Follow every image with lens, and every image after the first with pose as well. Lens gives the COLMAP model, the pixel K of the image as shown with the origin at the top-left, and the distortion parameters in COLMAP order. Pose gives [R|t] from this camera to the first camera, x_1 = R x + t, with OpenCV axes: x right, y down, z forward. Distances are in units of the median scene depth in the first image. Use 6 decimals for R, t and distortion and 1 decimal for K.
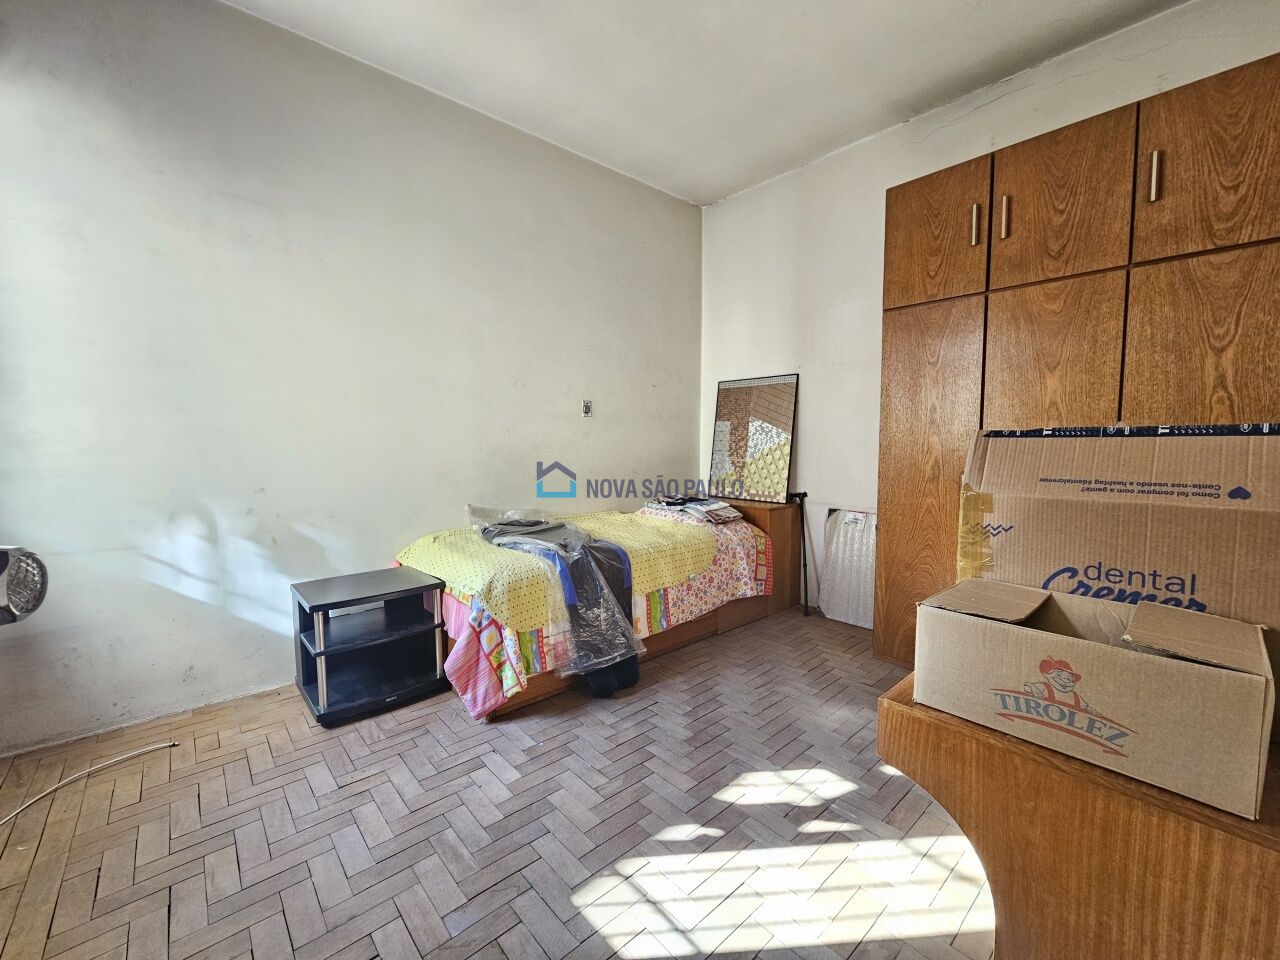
lens RADIAL K [[526.1, 0, 641.7], [0, 526.1, 478.4], [0, 0, 1]] dist [-0.001157, 0.000061]
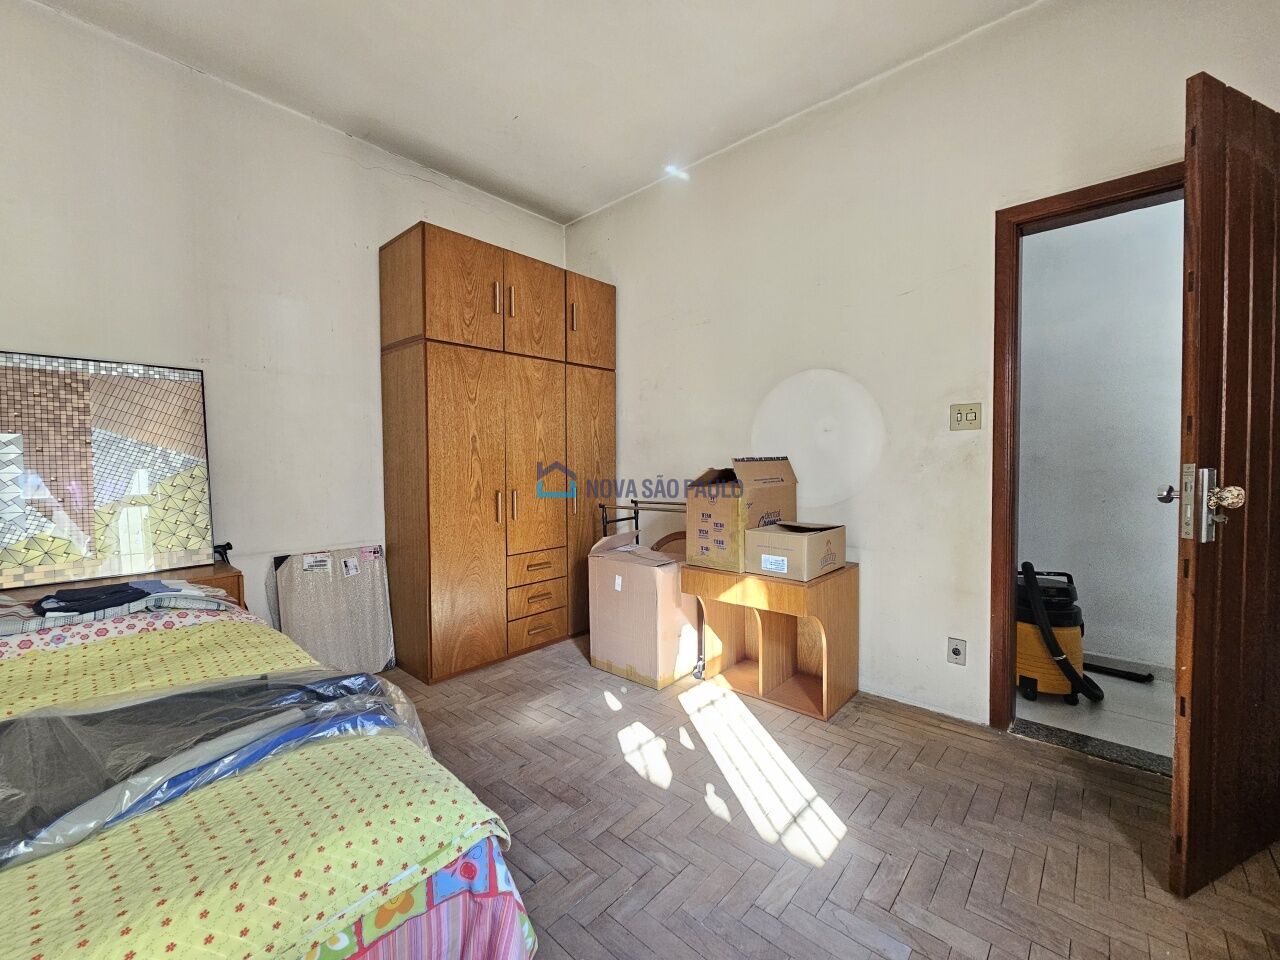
lens RADIAL K [[526.1, 0, 641.7], [0, 526.1, 478.4], [0, 0, 1]] dist [-0.001157, 0.000061]
pose [[-0.112150, -0.031301, 0.993198, -0.798360], [0.082311, 0.995776, 0.040677, -0.076684], [-0.990276, 0.086313, -0.109100, 0.957809]]
